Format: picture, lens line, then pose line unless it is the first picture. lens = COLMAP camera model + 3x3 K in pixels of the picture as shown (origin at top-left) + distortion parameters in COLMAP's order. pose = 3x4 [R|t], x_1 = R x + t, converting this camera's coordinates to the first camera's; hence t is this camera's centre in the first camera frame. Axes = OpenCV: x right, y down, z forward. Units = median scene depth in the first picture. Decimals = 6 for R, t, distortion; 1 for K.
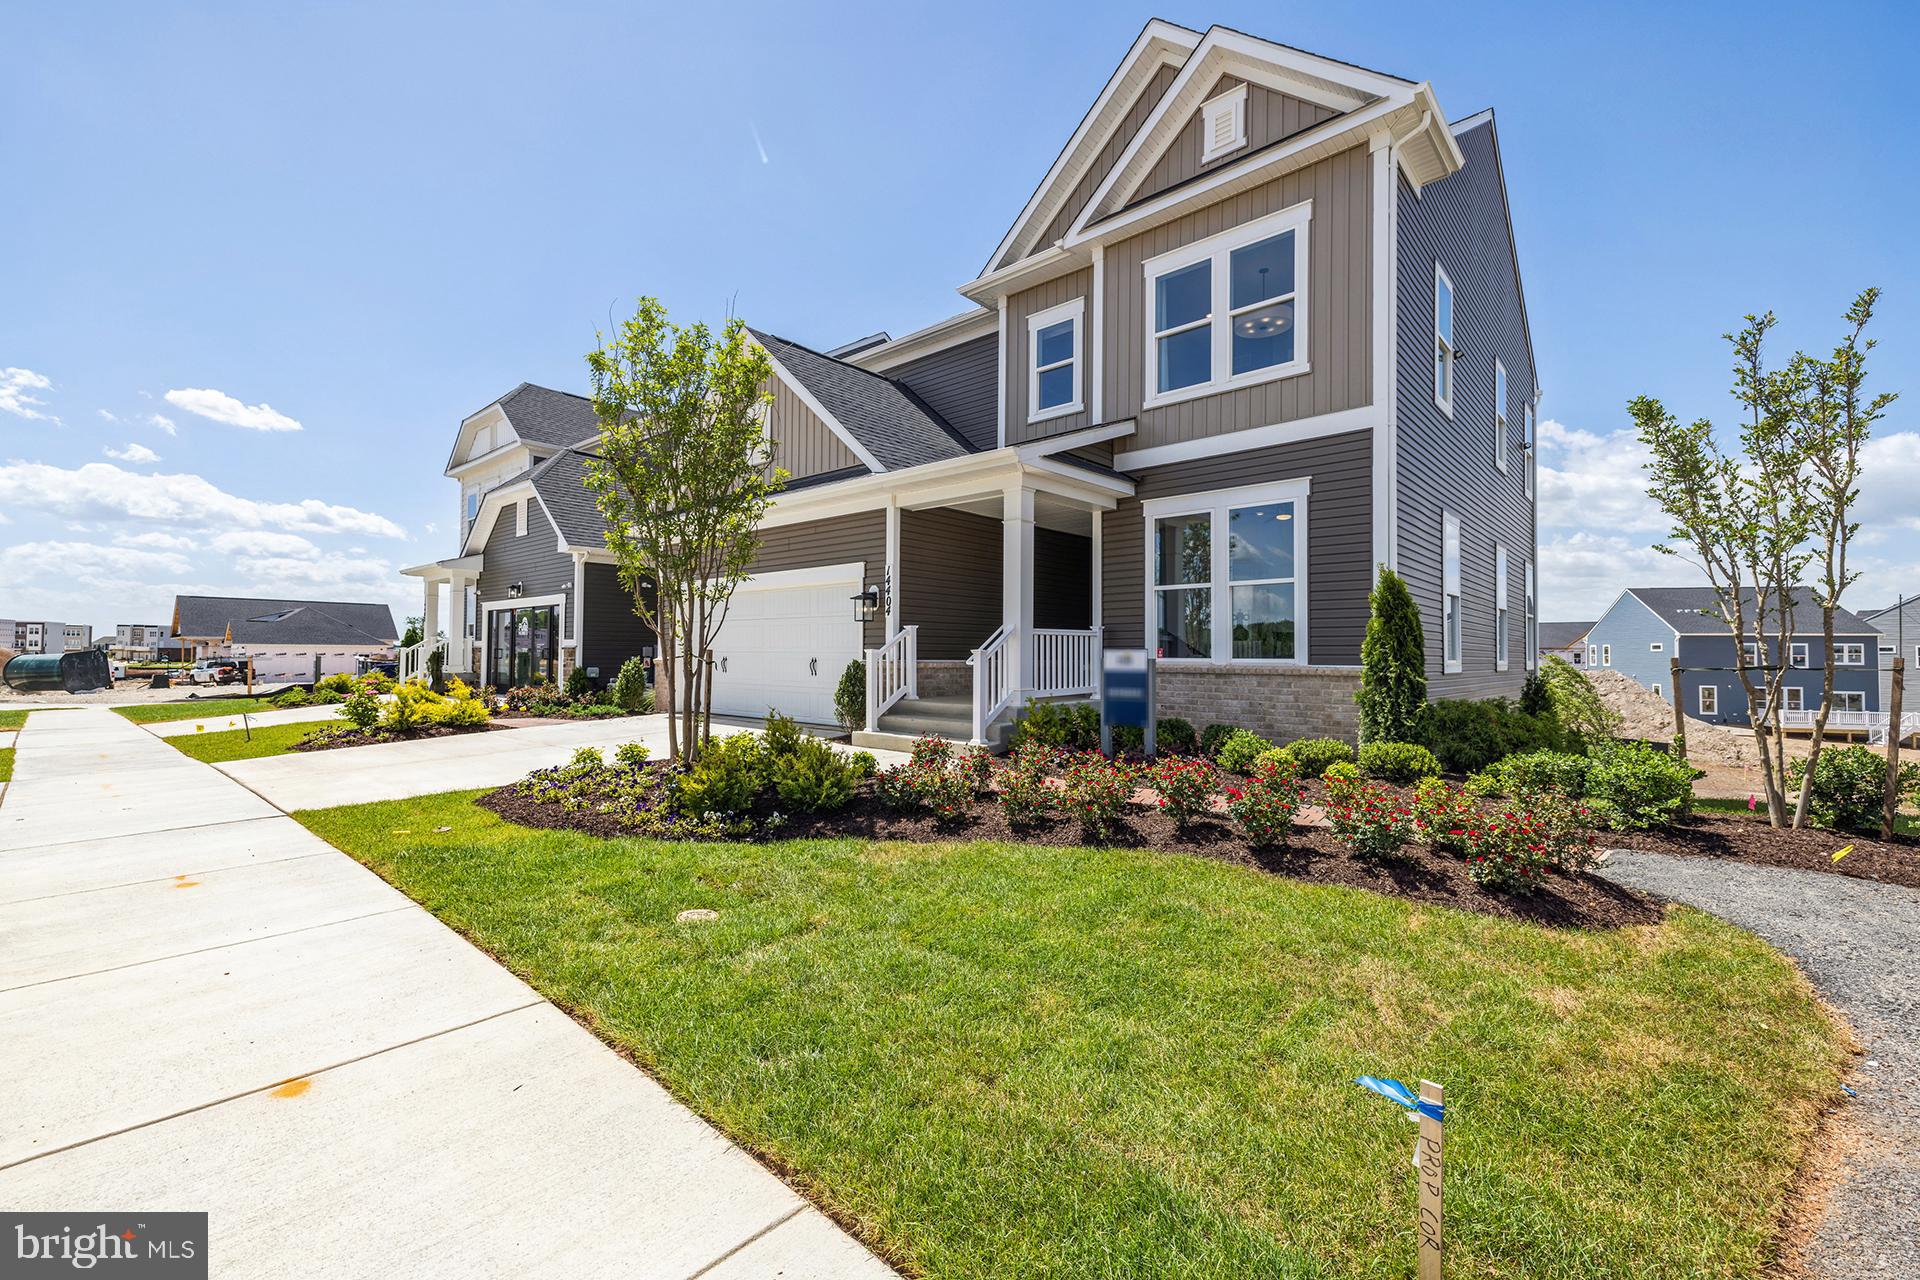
lens RADIAL K [[812.9, 0, 951.7], [0, 812.9, 643.5], [0, 0, 1]] dist [0.019420, -0.000034]
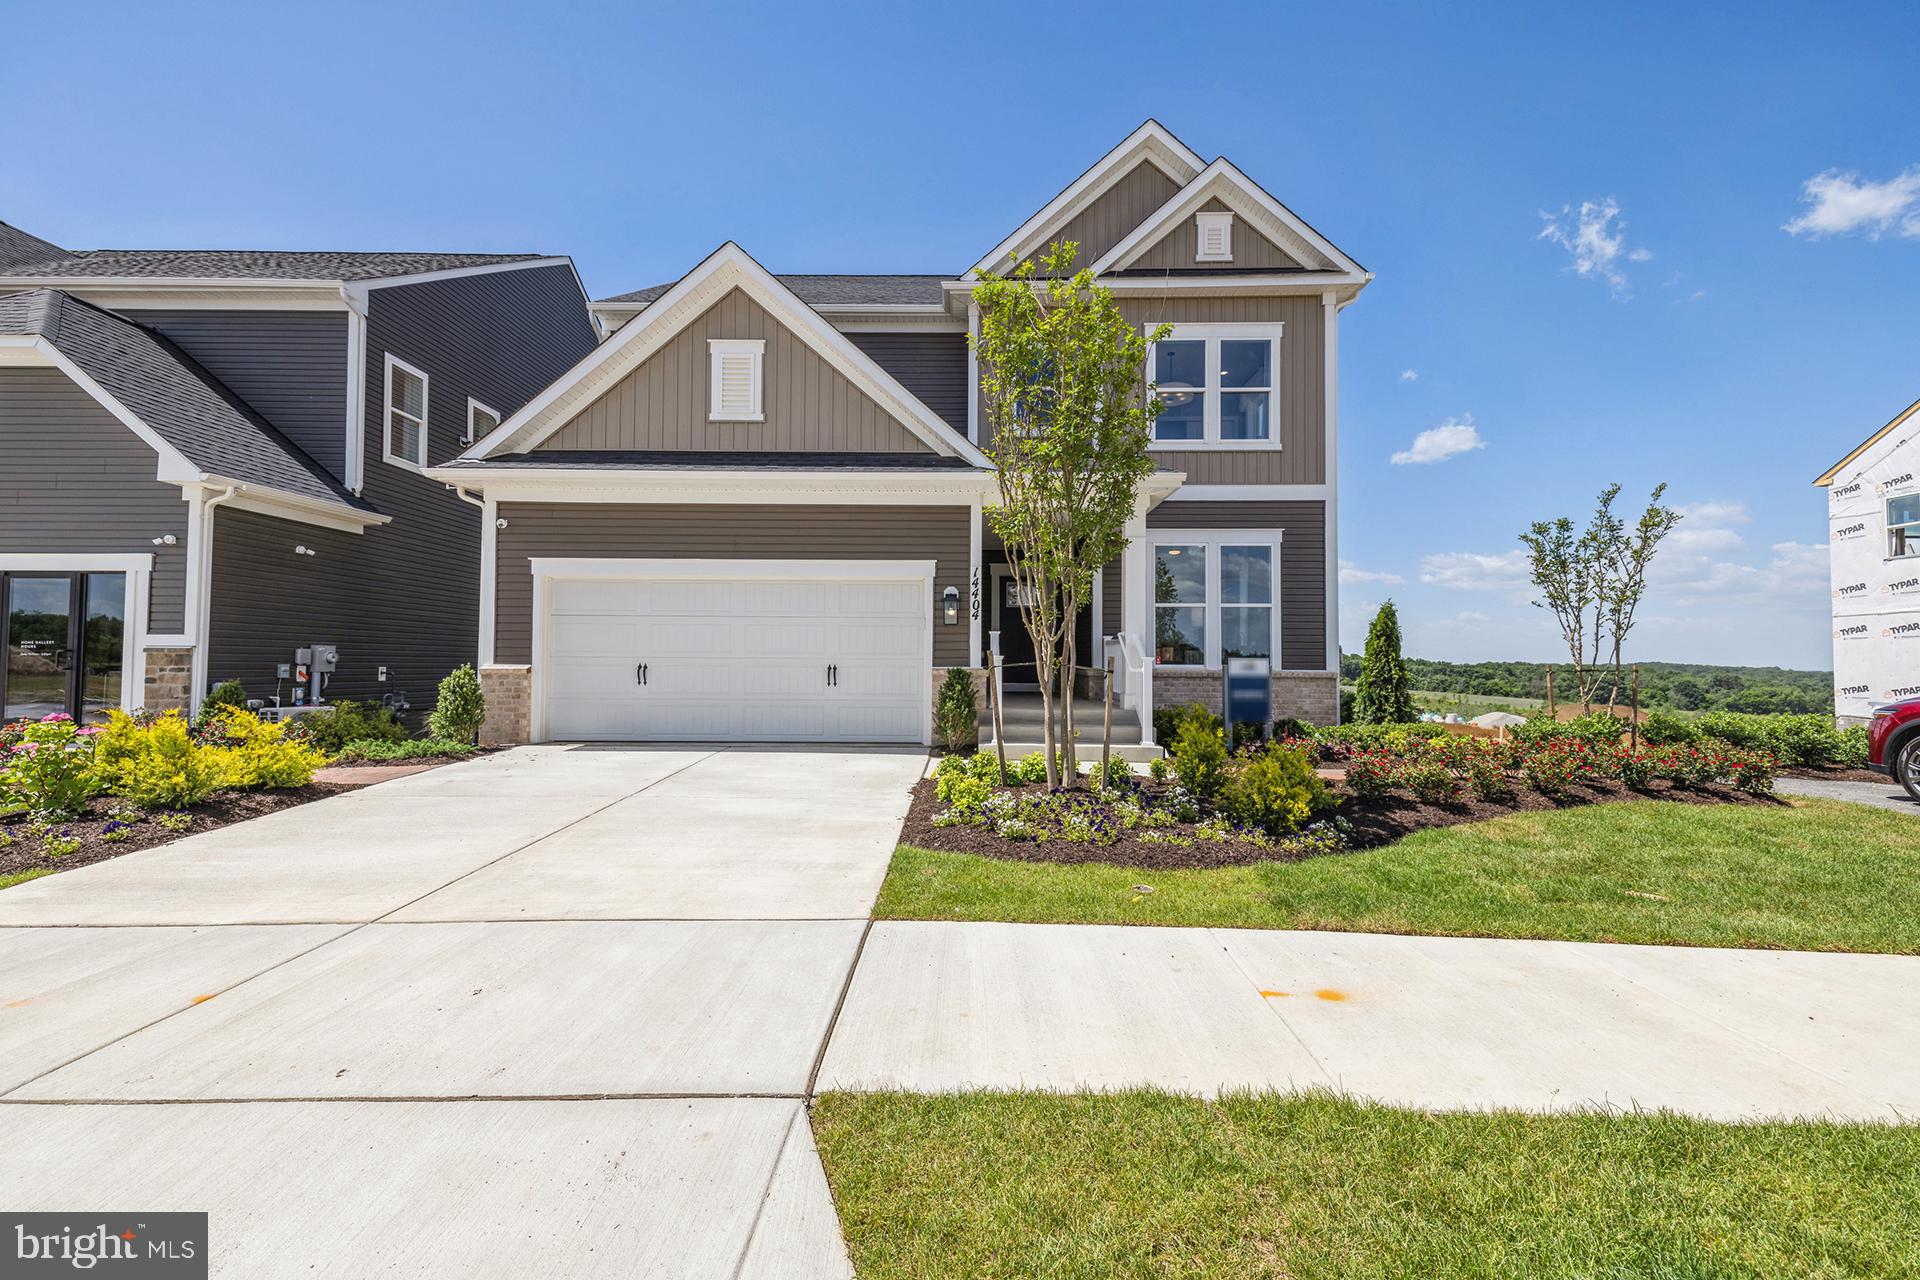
lens RADIAL K [[812.9, 0, 964.1], [0, 812.9, 642.7], [0, 0, 1]] dist [0.019420, -0.000034]
pose [[0.740261, 0.016116, 0.672126, -0.784578], [-0.010422, 0.999868, -0.012496, 0.003429], [-0.672239, 0.002246, 0.740331, 0.340306]]
